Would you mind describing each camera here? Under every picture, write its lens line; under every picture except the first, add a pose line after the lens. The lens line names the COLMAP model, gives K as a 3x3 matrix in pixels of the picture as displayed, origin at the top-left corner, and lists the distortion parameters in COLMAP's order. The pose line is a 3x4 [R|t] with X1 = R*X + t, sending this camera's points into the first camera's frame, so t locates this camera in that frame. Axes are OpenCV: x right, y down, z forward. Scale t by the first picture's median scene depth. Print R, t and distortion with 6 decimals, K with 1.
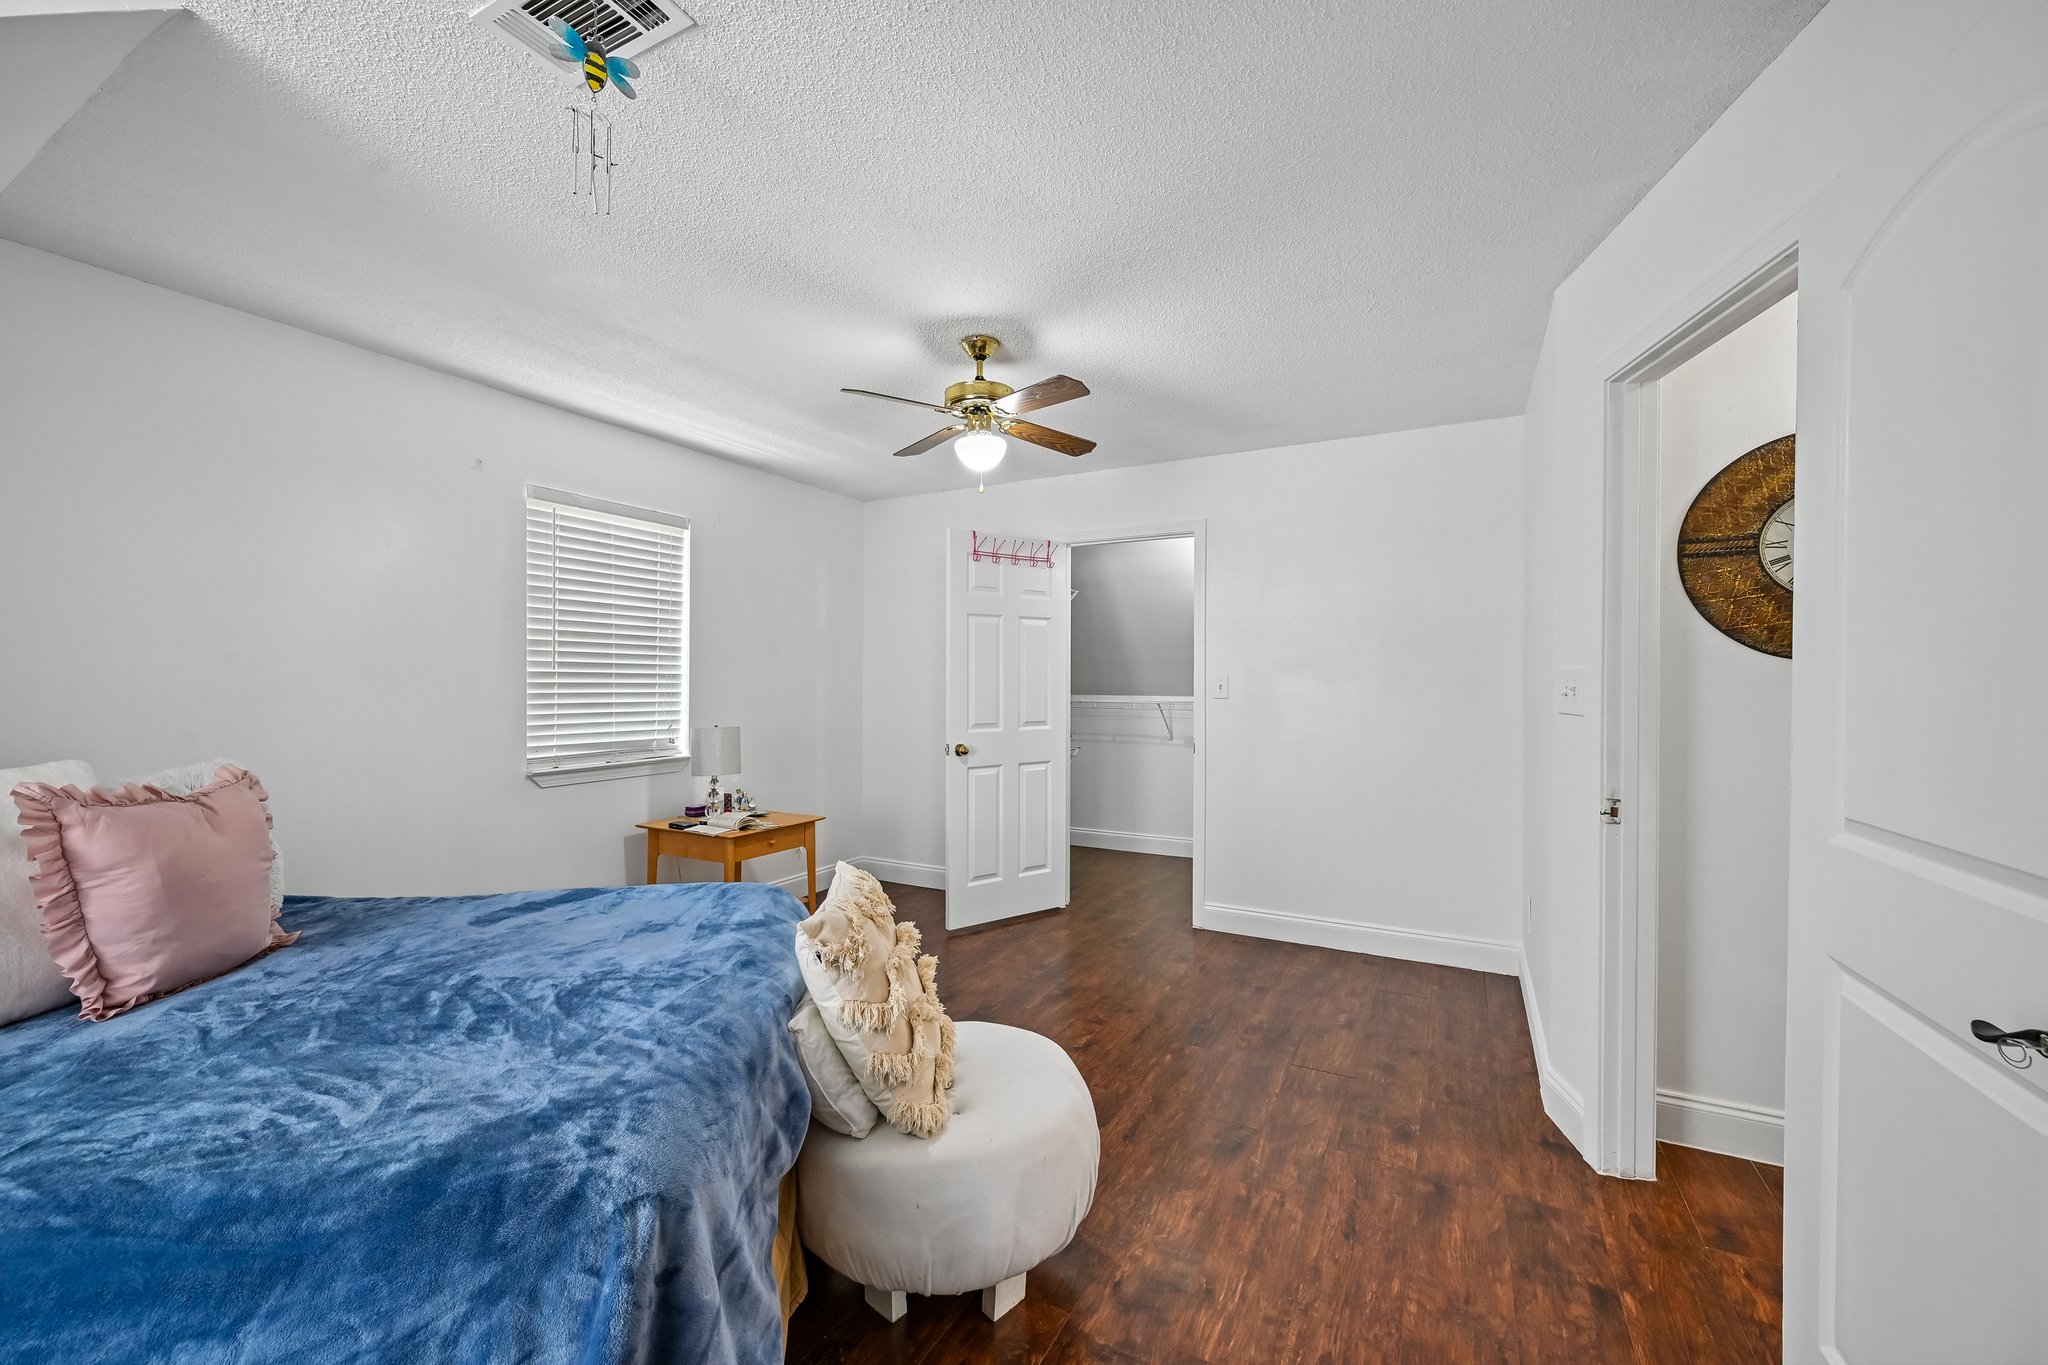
lens RADIAL K [[799.4, 0, 1026.1], [0, 799.4, 679.5], [0, 0, 1]] dist [-0.000693, -0.000172]
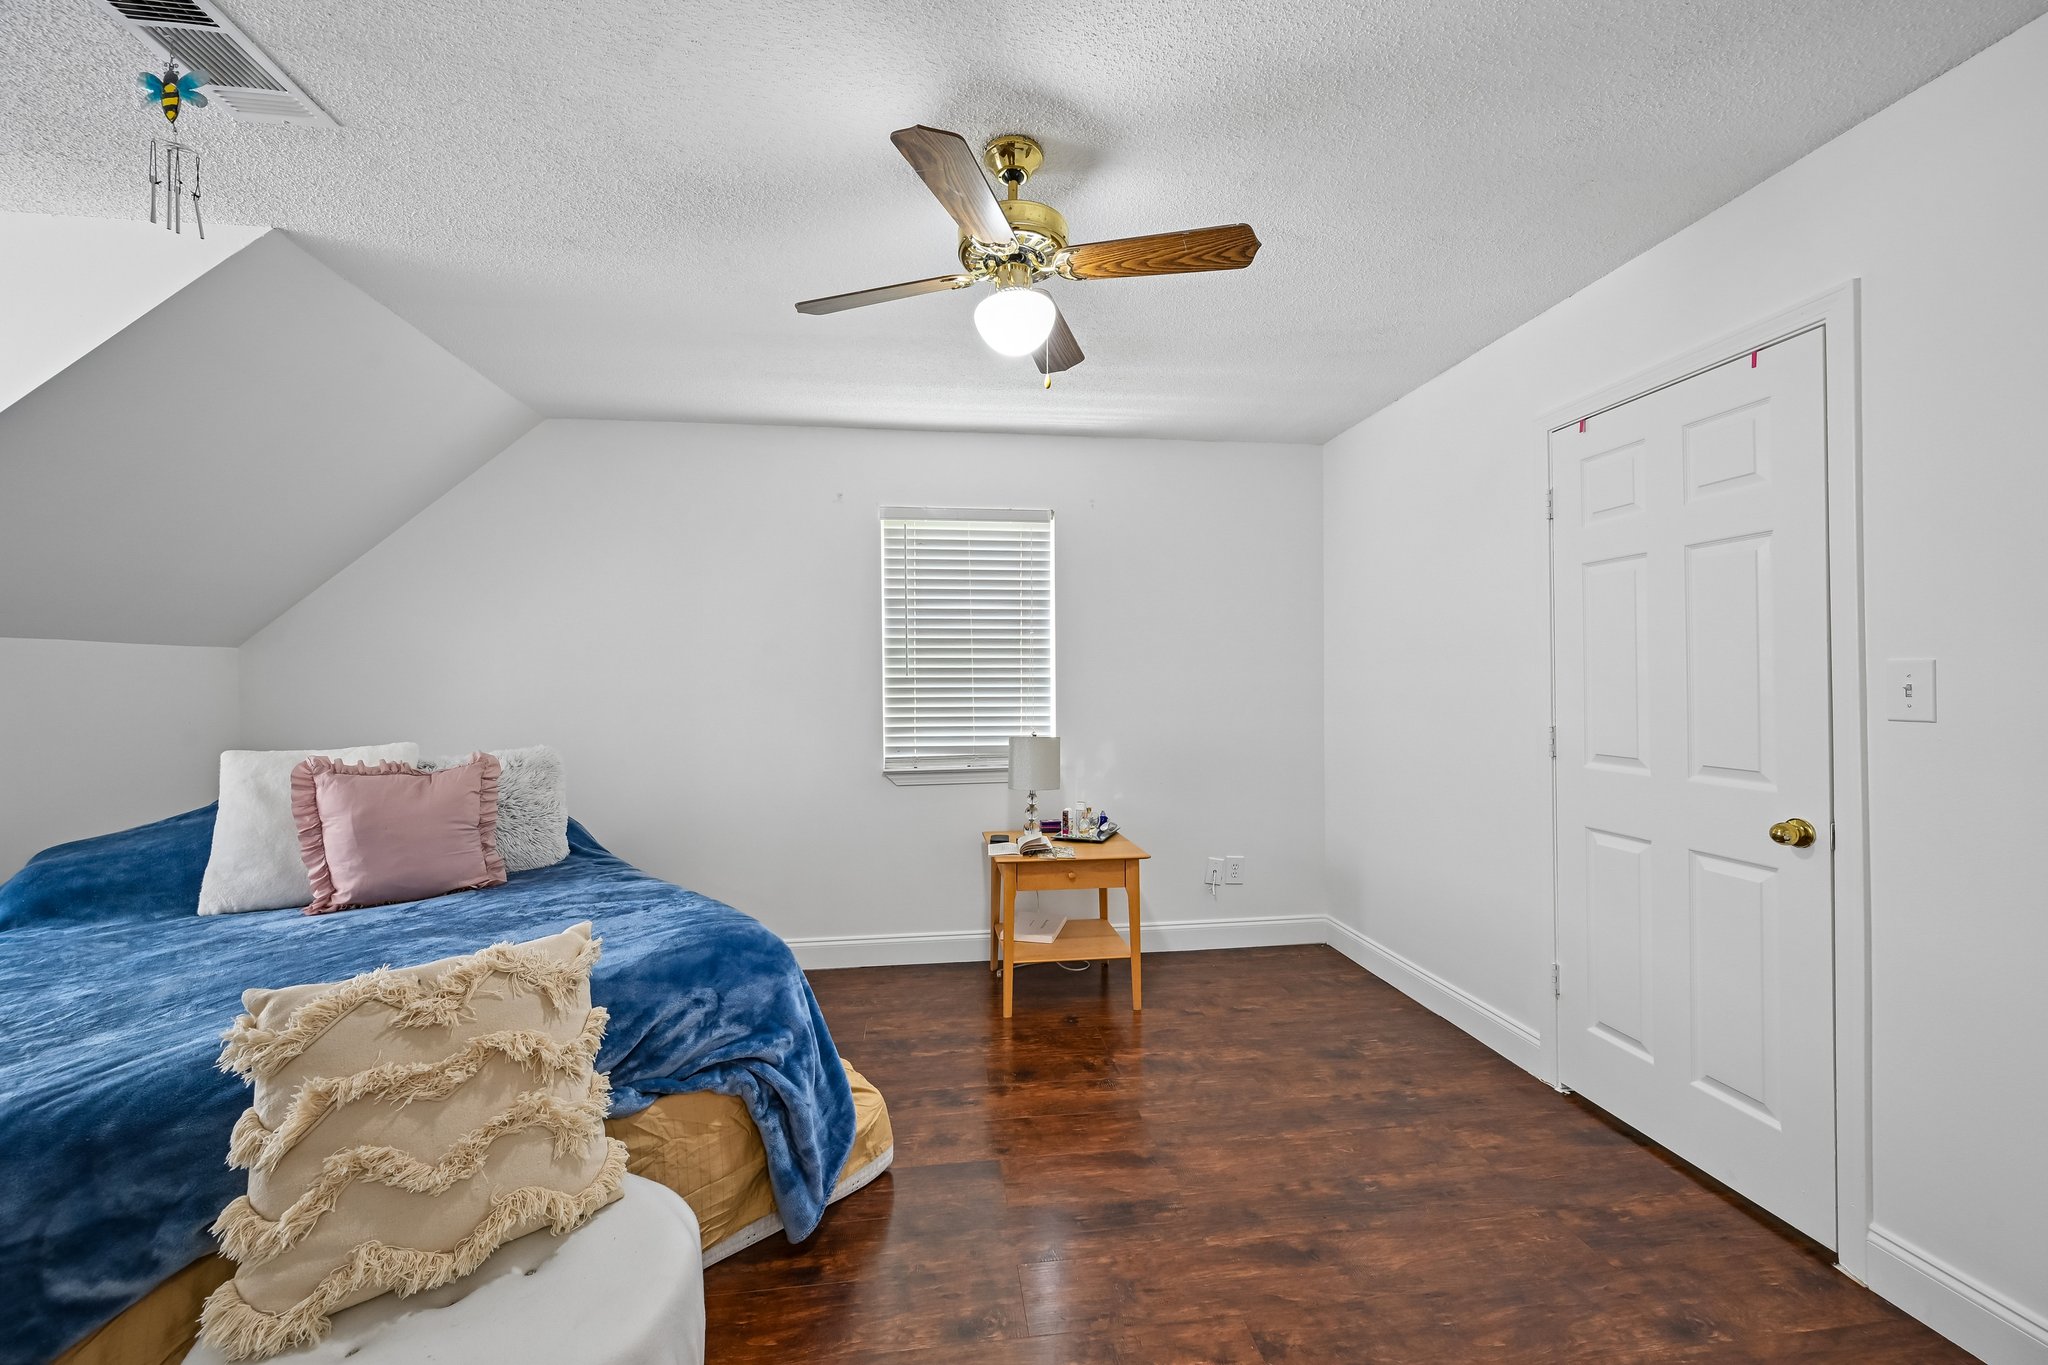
lens RADIAL K [[799.4, 0, 1026.1], [0, 799.4, 679.5], [0, 0, 1]] dist [-0.000693, -0.000172]
pose [[0.589240, -0.013795, -0.807840, 0.361041], [0.012501, 0.999890, -0.007957, 0.003087], [0.807861, -0.005410, 0.589348, 0.495000]]
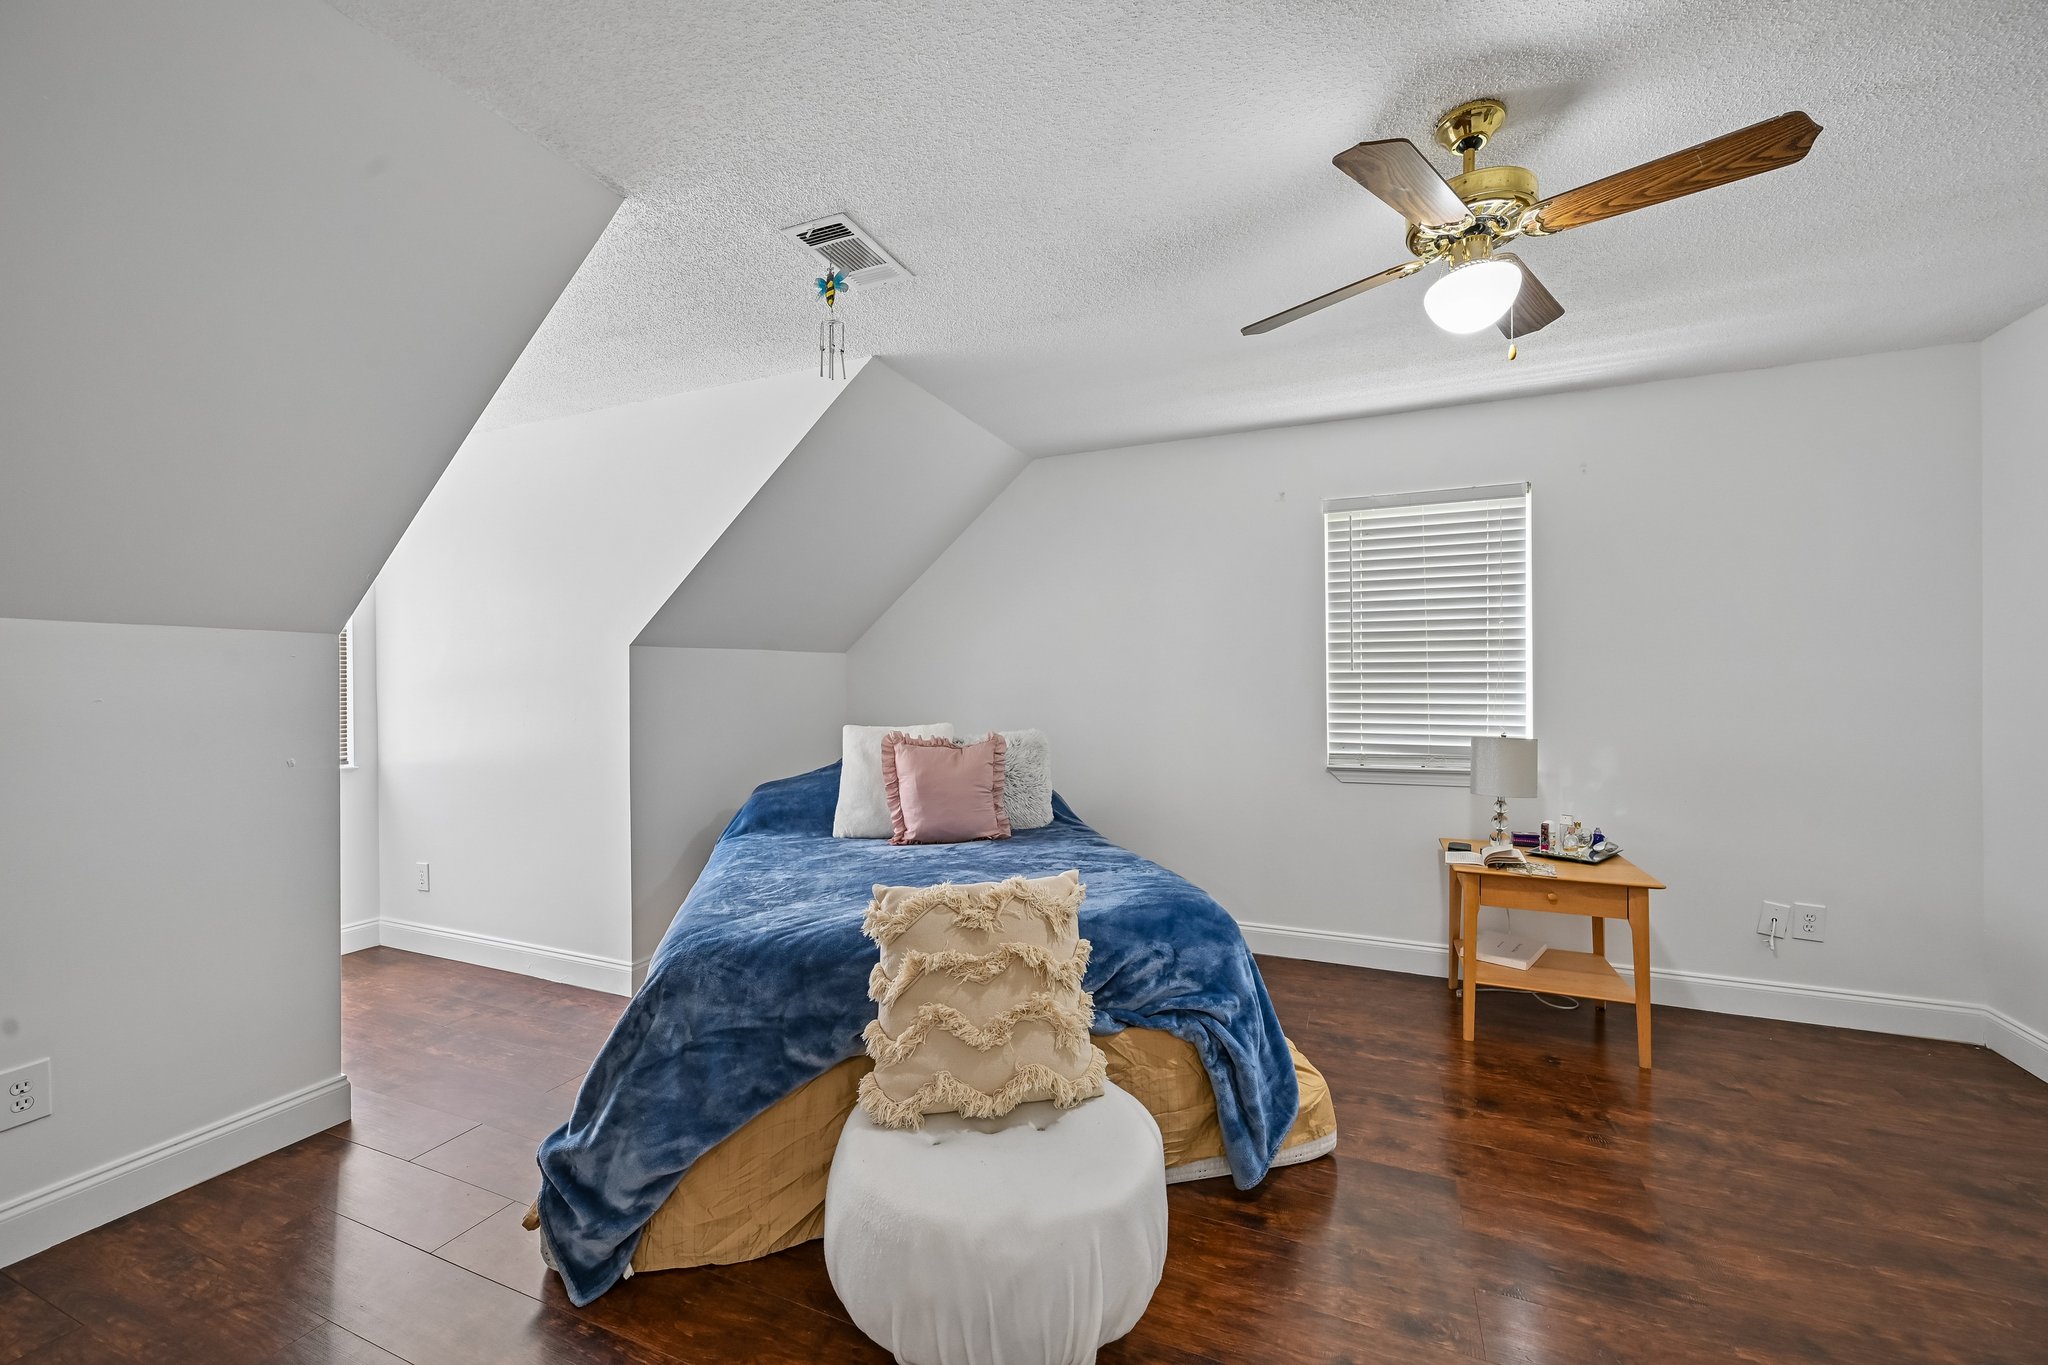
lens RADIAL K [[799.4, 0, 1026.1], [0, 799.4, 679.5], [0, 0, 1]] dist [-0.000693, -0.000172]
pose [[0.092122, -0.009215, -0.995705, 0.403312], [0.008760, 0.999926, -0.008443, 0.004120], [0.995709, -0.007945, 0.092196, 0.475654]]
